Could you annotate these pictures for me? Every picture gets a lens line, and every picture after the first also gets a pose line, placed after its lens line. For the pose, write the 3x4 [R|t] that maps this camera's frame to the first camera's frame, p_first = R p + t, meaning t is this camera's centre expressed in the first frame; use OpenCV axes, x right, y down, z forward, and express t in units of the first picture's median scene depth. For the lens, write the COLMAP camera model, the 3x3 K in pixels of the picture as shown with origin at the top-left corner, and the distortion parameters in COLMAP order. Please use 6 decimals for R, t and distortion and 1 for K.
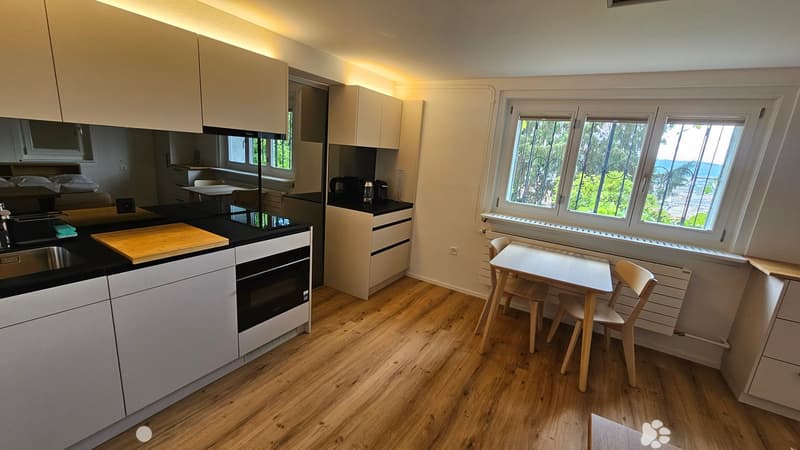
lens RADIAL K [[327.4, 0, 399.6], [0, 327.4, 227.9], [0, 0, 1]] dist [0.000044, 0.000557]
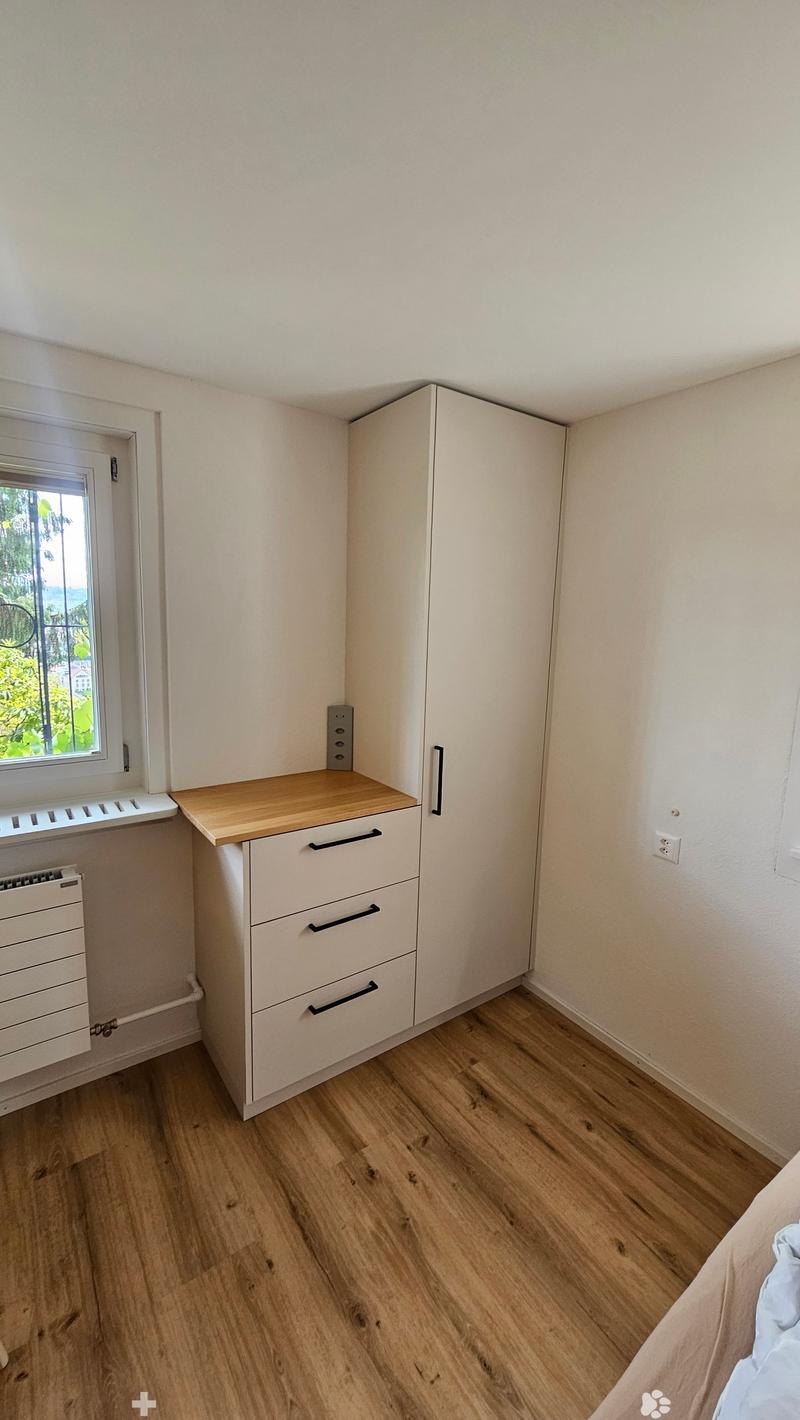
lens RADIAL K [[581.1, 0, 398.0], [0, 581.1, 711.2], [0, 0, 1]] dist [0.000044, 0.000557]
pose [[0.396908, -0.218121, 0.891565, 0.484238], [0.208413, 0.967398, 0.143892, -0.071903], [-0.893884, 0.128702, 0.429427, 0.365116]]
